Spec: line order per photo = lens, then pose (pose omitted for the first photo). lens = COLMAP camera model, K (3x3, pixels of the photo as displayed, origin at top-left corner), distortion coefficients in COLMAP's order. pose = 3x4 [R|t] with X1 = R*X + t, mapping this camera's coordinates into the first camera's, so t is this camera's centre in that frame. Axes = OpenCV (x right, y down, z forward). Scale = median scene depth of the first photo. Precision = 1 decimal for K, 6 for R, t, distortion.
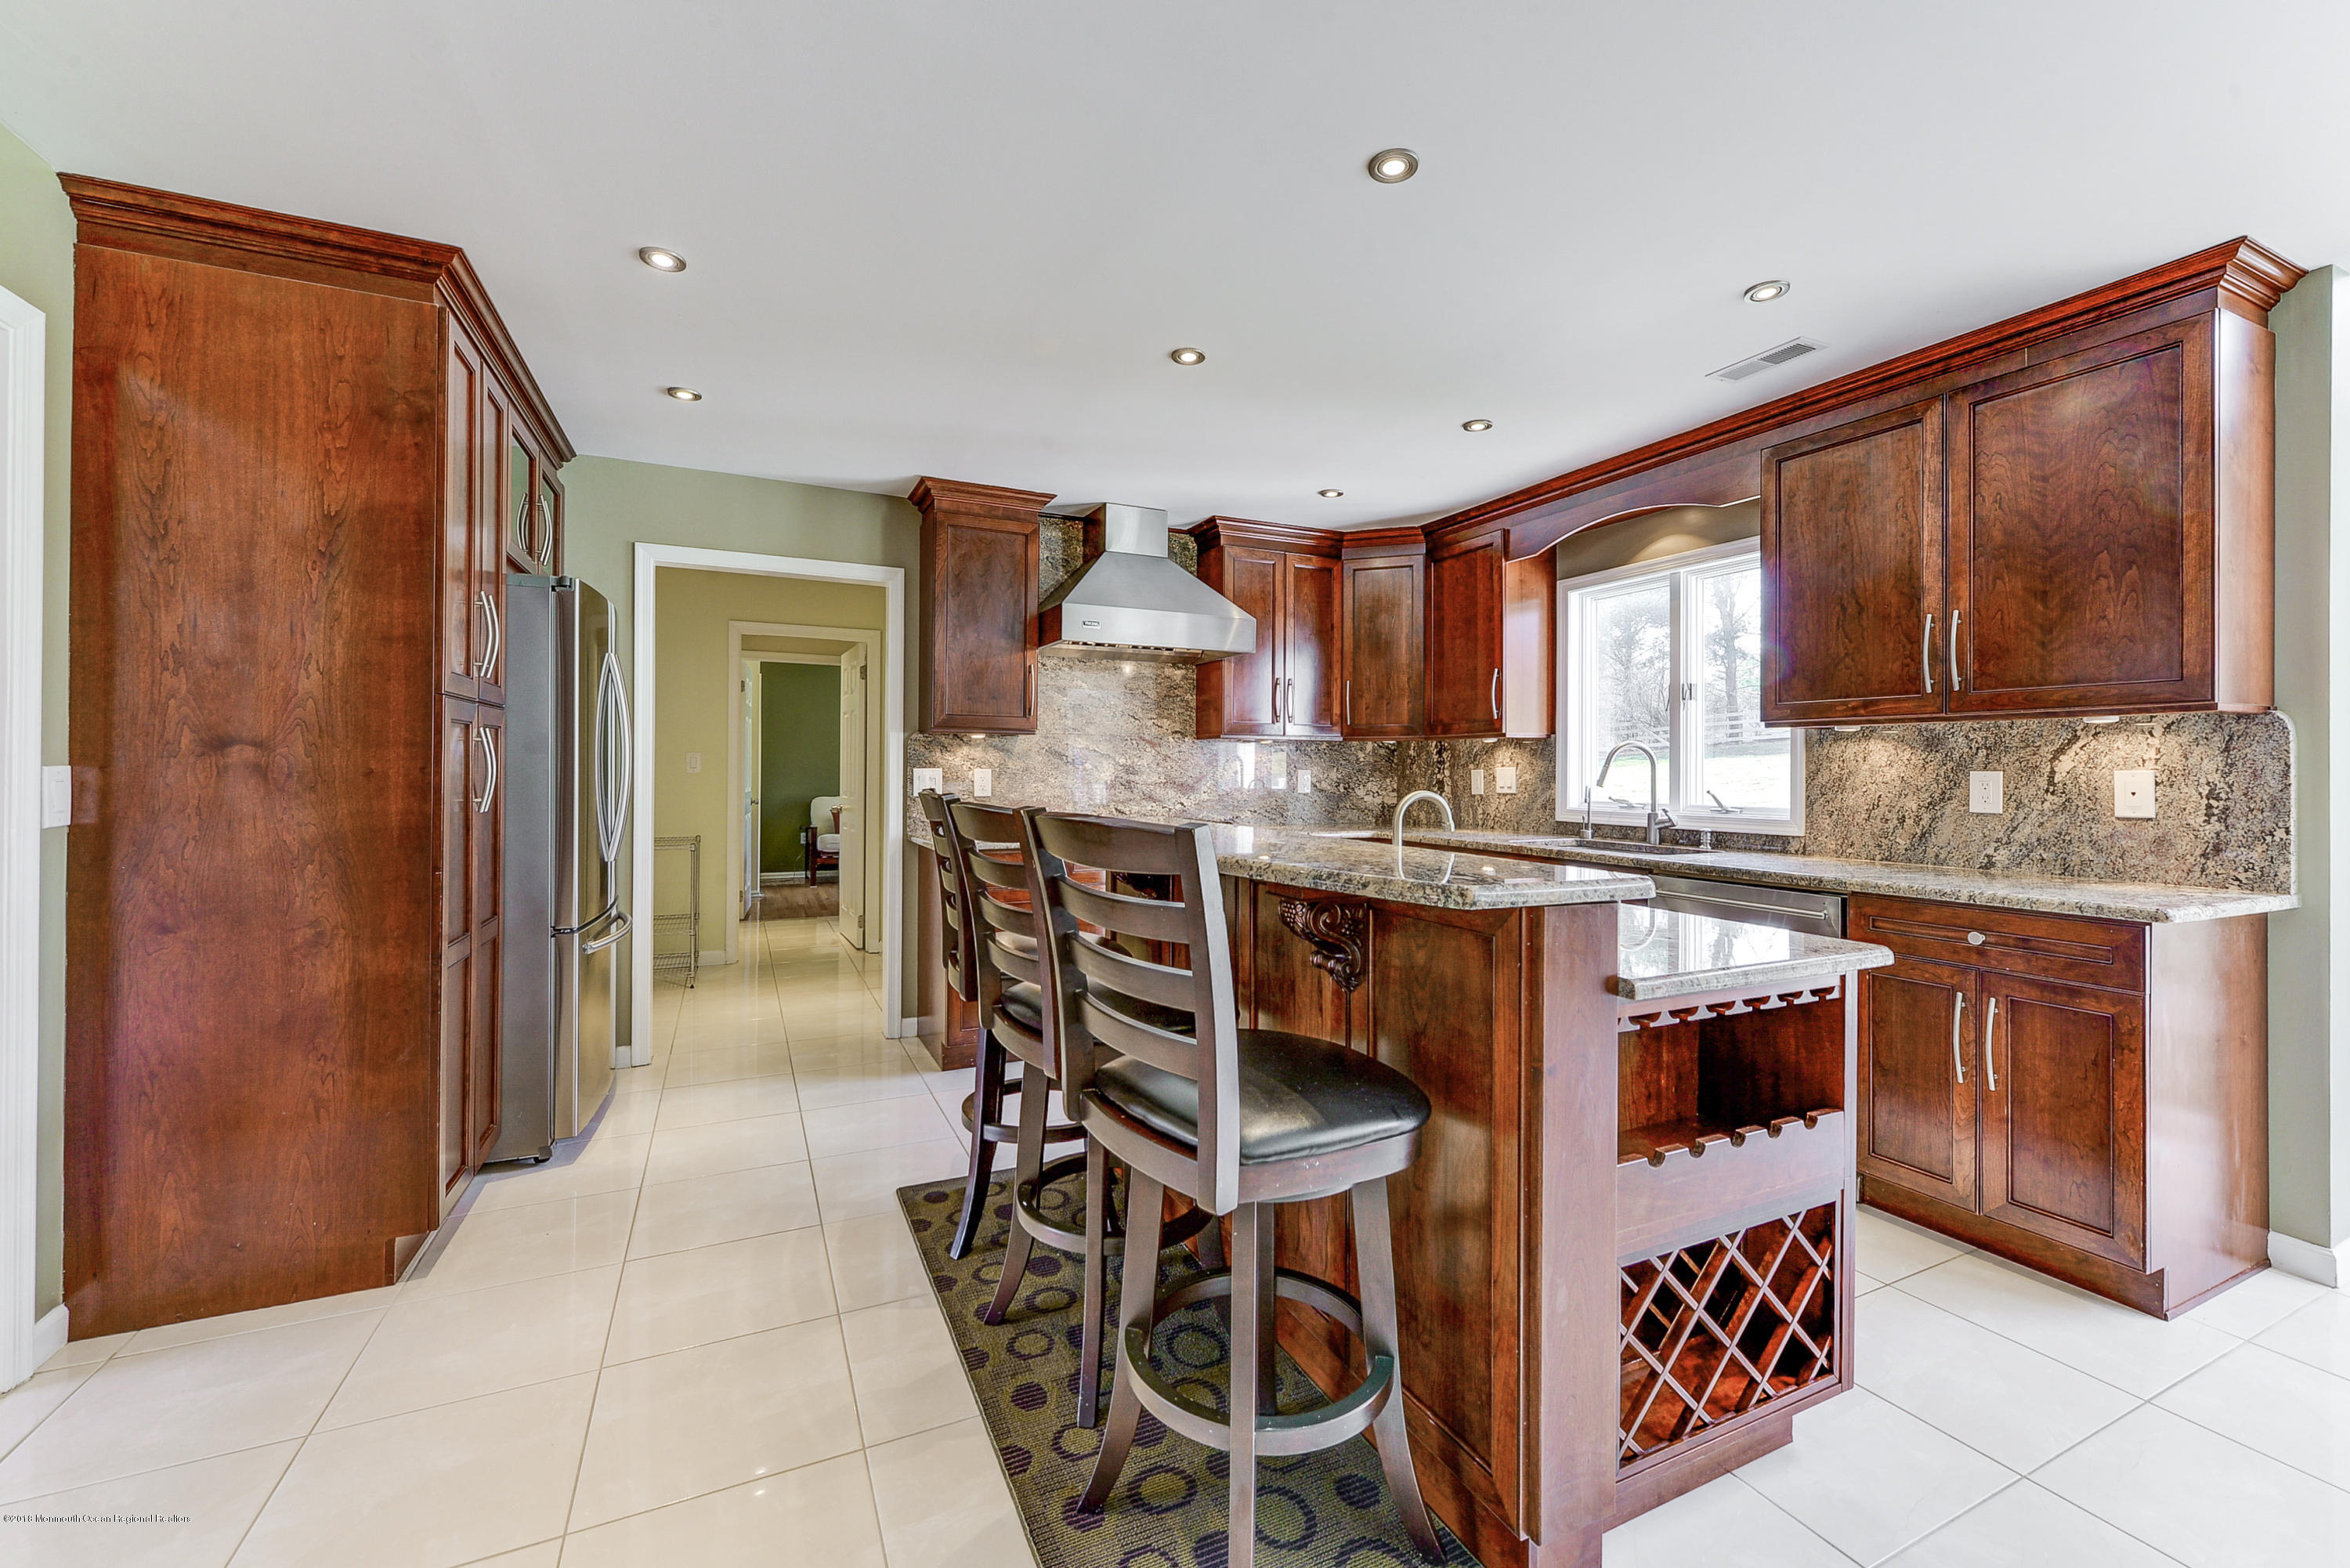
lens RADIAL K [[941.4, 0, 1181.0], [0, 941.4, 760.7], [0, 0, 1]] dist [0.002371, 0.000159]
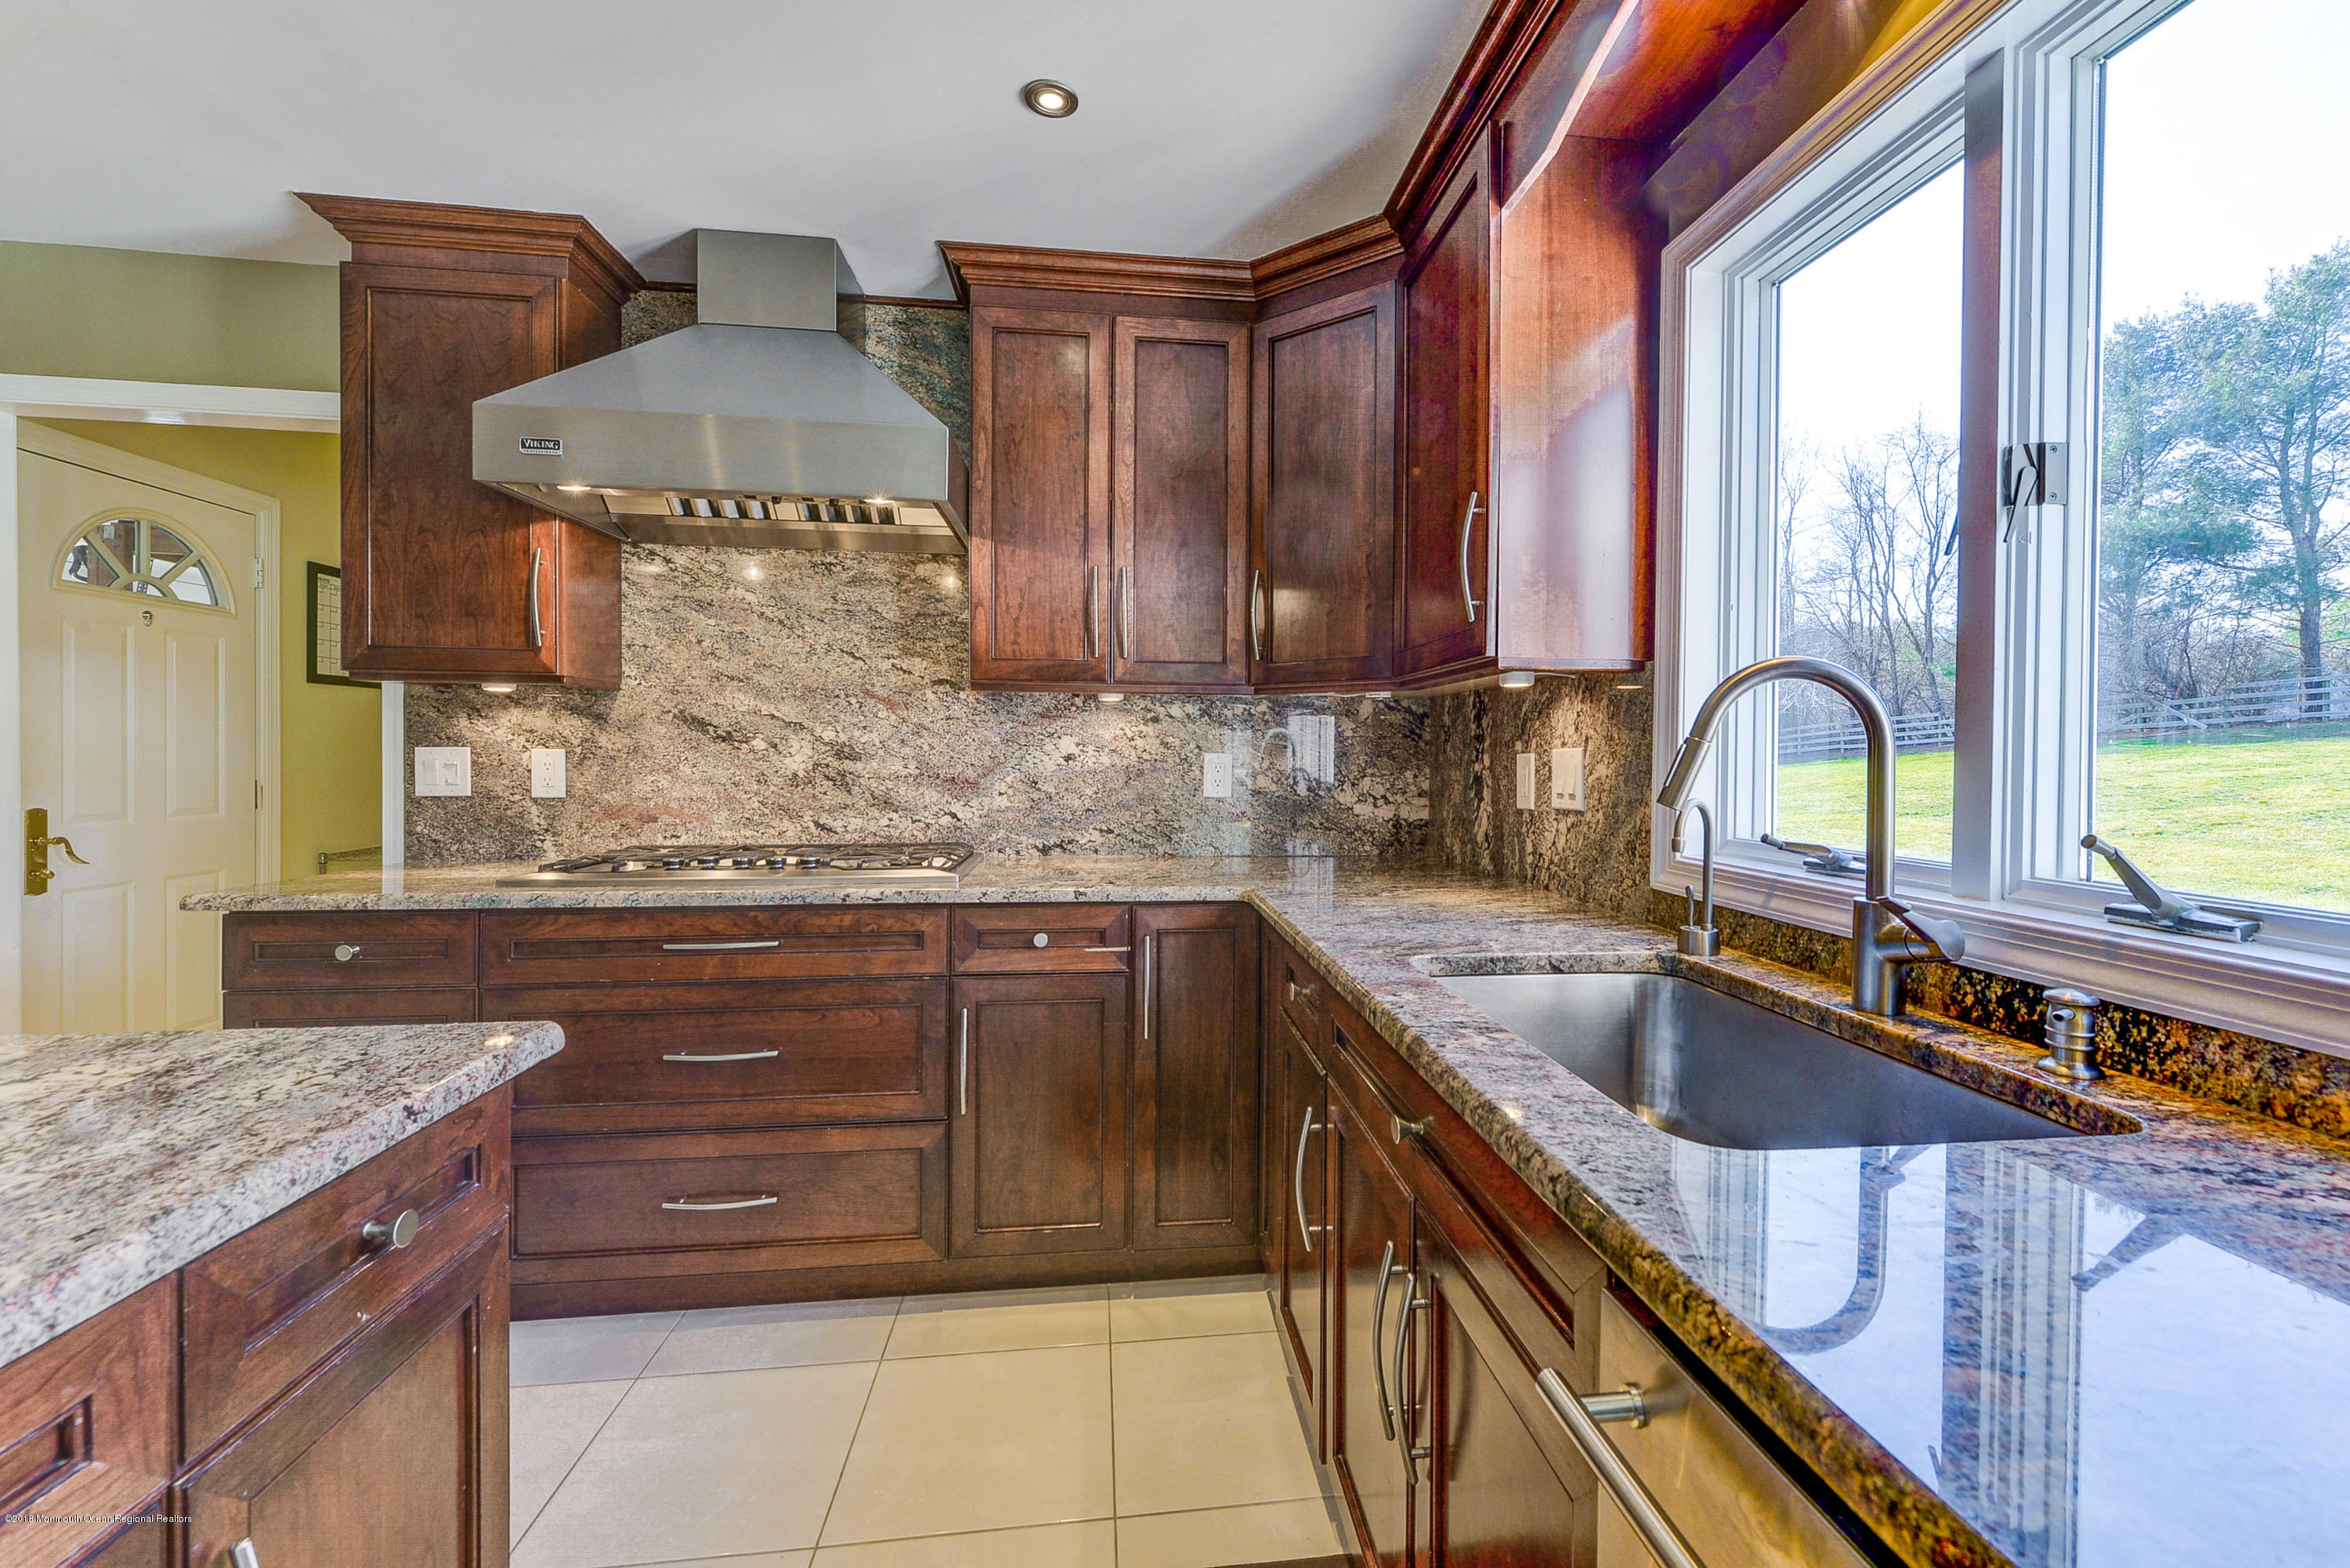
lens RADIAL K [[973.3, 0, 1223.2], [0, 973.3, 765.2], [0, 0, 1]] dist [0.002118, 0.000029]
pose [[0.952219, 0.006876, -0.305340, 0.357639], [-0.000674, 0.999791, 0.020411, 0.006519], [0.305417, -0.019229, 0.952025, 0.581757]]
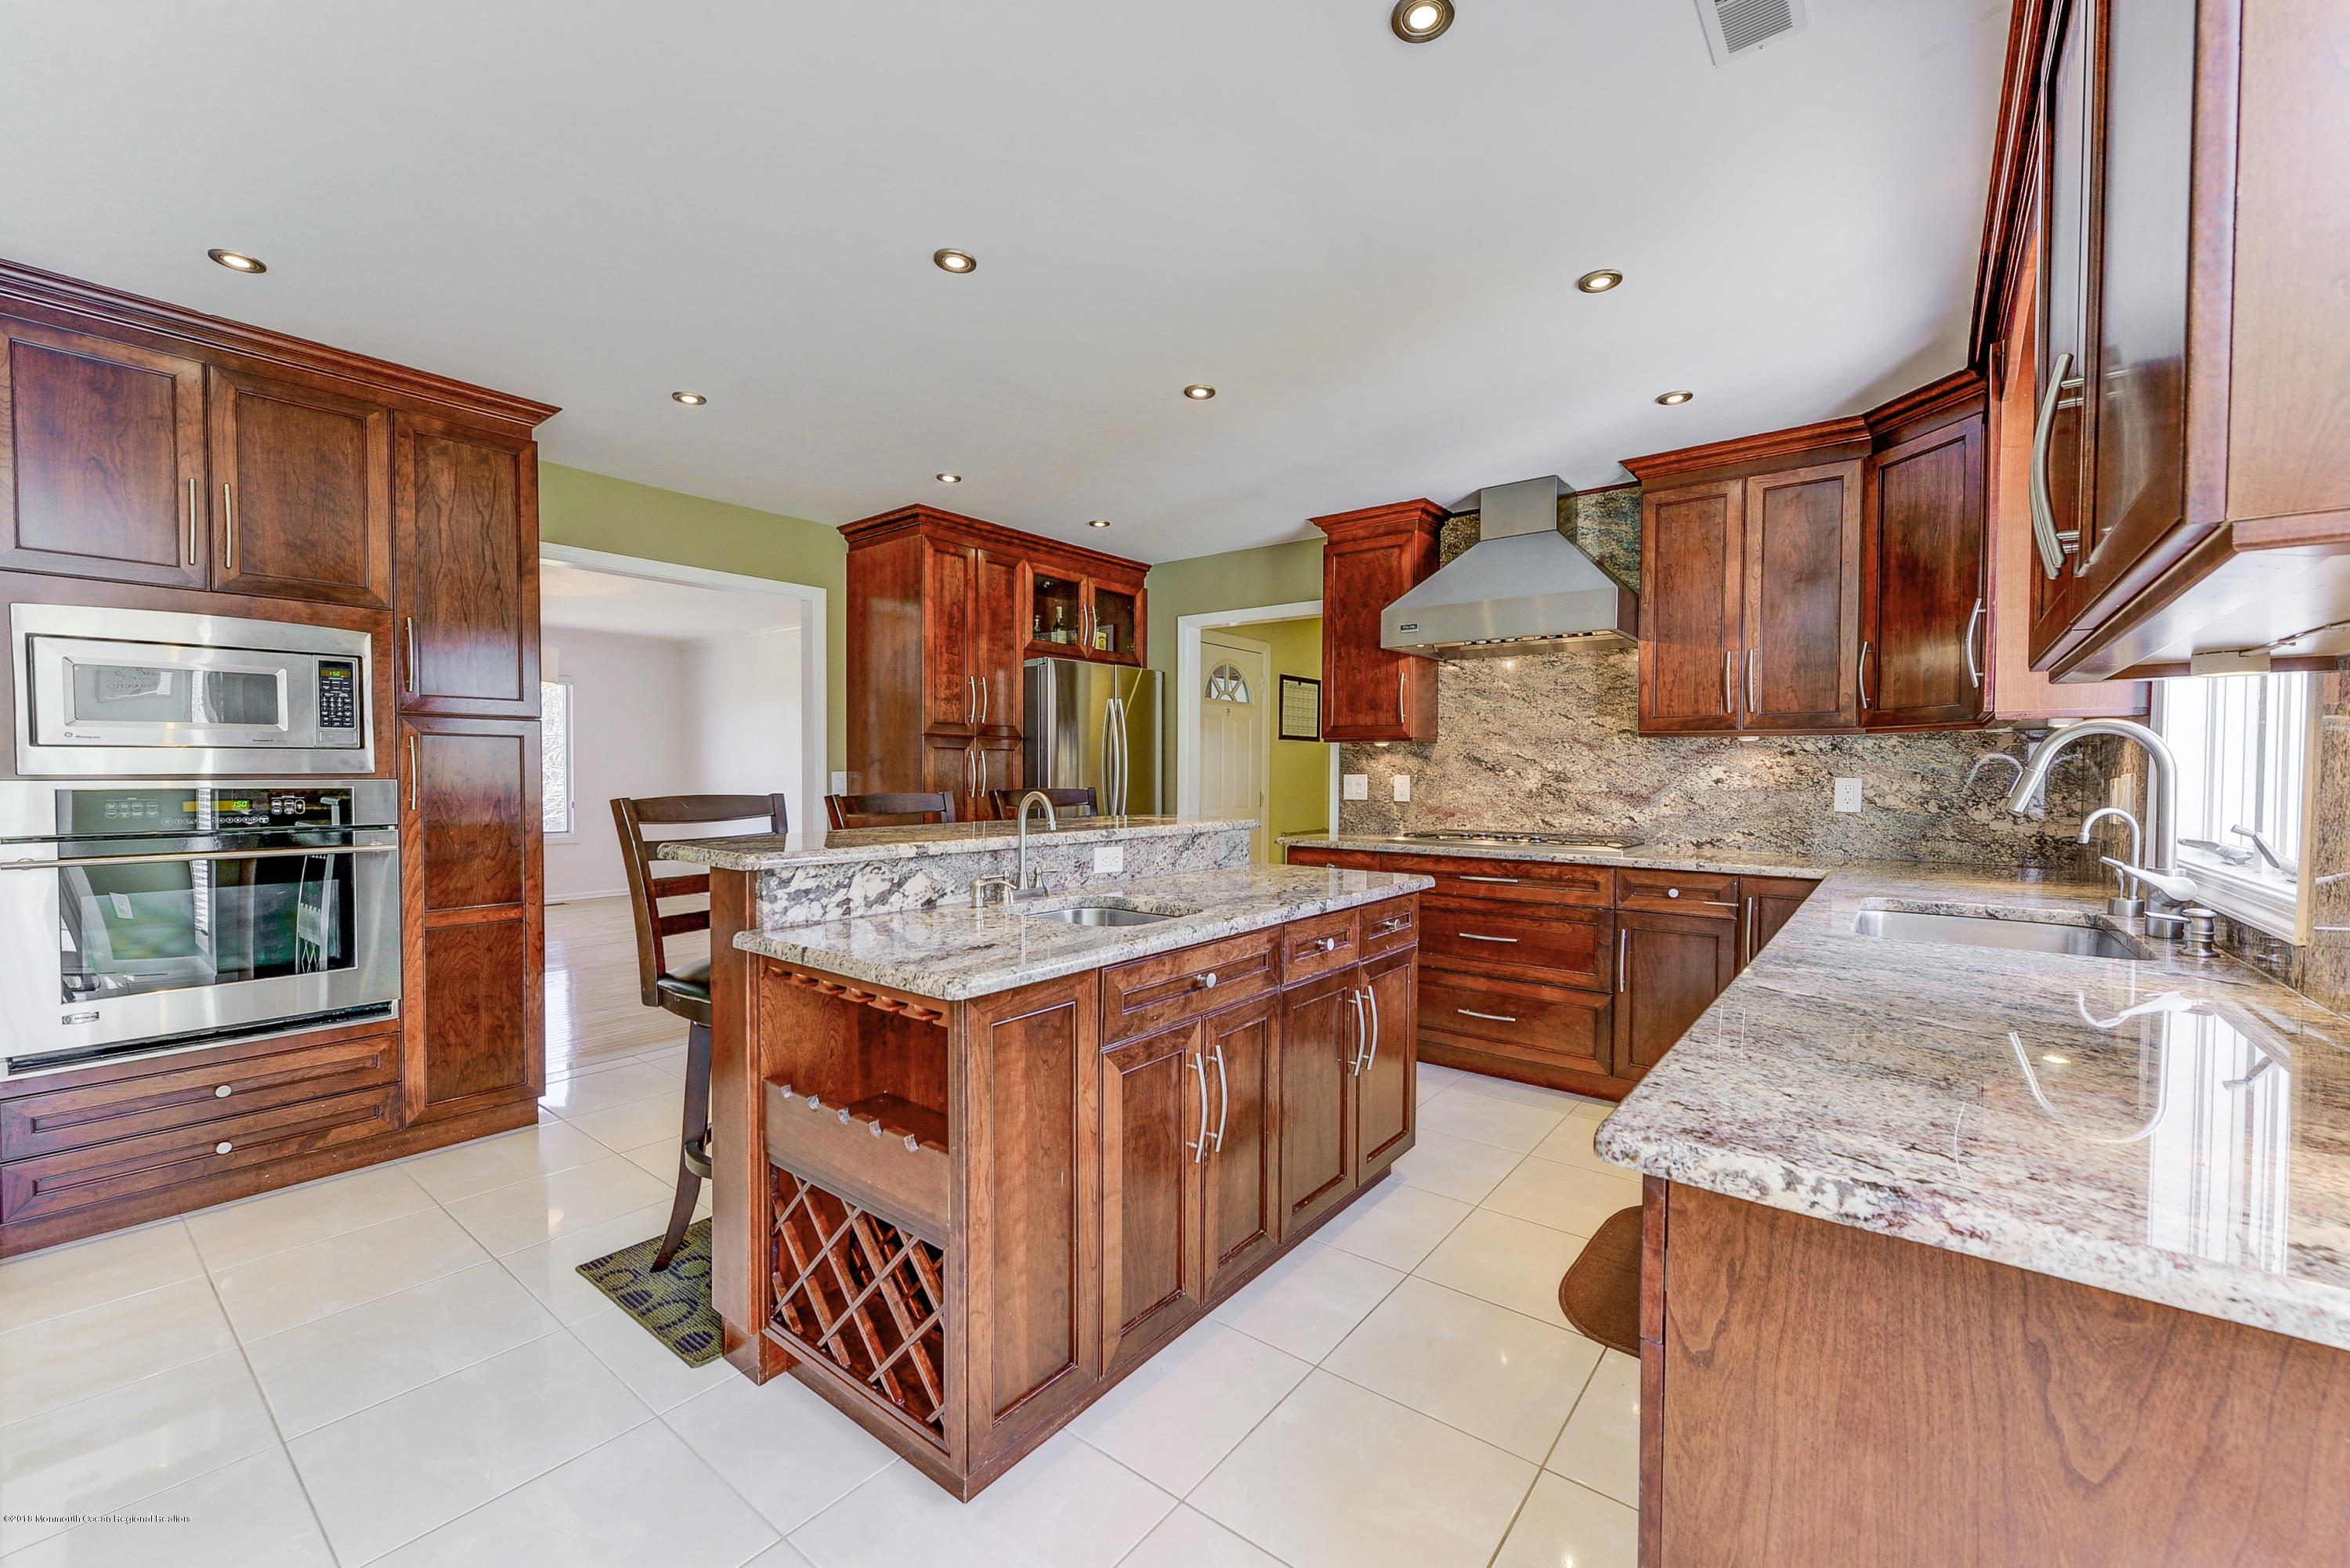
lens RADIAL K [[933.5, 0, 1174.2], [0, 933.5, 792.1], [0, 0, 1]] dist [0.001666, 0.000112]
pose [[0.446449, 0.016769, -0.894652, 0.618855], [0.003580, 0.999783, 0.020526, 0.005262], [0.894802, -0.012367, 0.446292, 0.316050]]
